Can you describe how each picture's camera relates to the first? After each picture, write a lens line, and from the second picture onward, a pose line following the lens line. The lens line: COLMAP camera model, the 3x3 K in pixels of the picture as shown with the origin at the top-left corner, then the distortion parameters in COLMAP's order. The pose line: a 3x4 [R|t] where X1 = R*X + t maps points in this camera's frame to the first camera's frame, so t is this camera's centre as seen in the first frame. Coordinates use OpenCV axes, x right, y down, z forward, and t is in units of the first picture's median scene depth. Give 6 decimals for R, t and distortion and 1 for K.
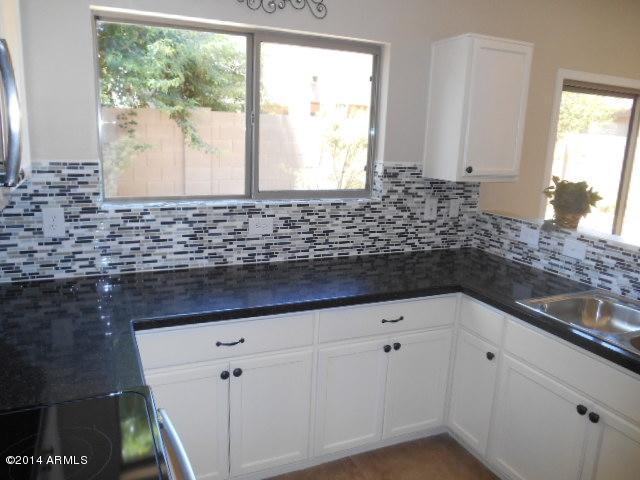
lens RADIAL K [[484.5, 0, 320.0], [0, 484.5, 240.0], [0, 0, 1]] dist [-0.030584, -0.002187]
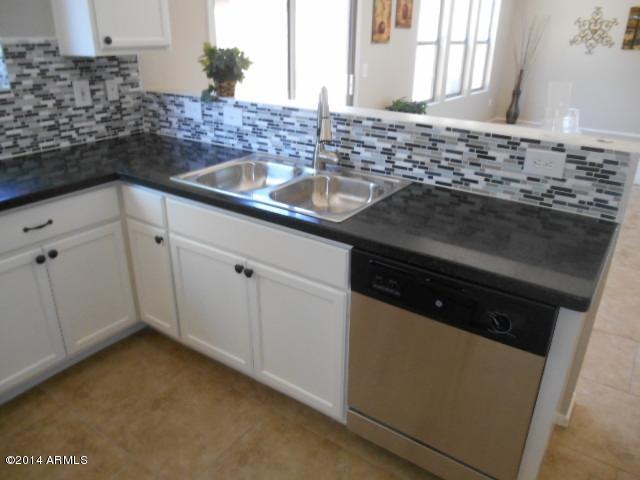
lens RADIAL K [[484.5, 0, 320.0], [0, 484.5, 240.0], [0, 0, 1]] dist [-0.030584, -0.002187]
pose [[0.851079, -0.238845, 0.467566, 0.137732], [0.135556, 0.960304, 0.243806, 0.039590], [-0.507237, -0.144117, 0.849671, 0.018629]]
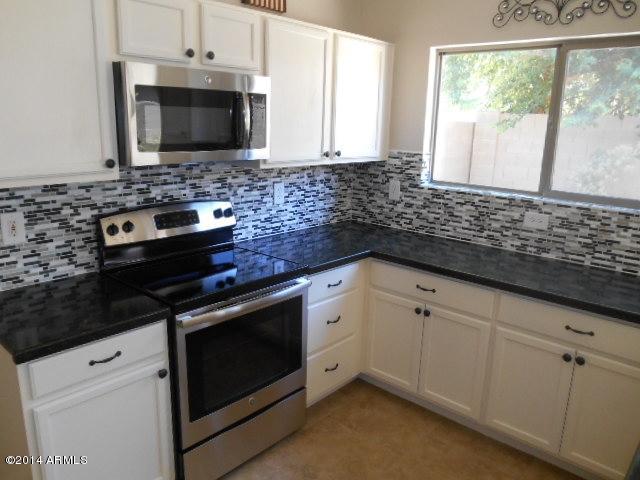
lens RADIAL K [[484.5, 0, 320.0], [0, 484.5, 240.0], [0, 0, 1]] dist [-0.030584, -0.002187]
pose [[0.411066, 0.192769, -0.890991, 0.641398], [-0.212797, 0.970675, 0.111834, -0.004372], [0.886421, 0.143629, 0.440033, 0.097319]]
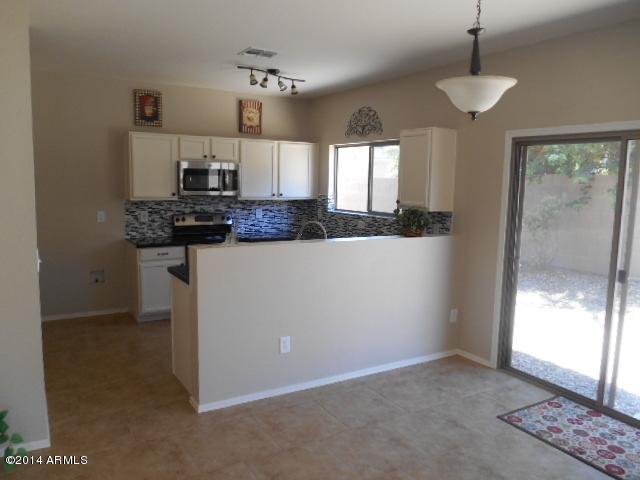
lens RADIAL K [[484.5, 0, 320.0], [0, 484.5, 240.0], [0, 0, 1]] dist [-0.030584, -0.002187]
pose [[0.122165, 0.086365, -0.988745, 2.101540], [-0.231568, 0.971193, 0.056221, -0.042366], [0.965118, 0.222094, 0.138645, 0.501802]]
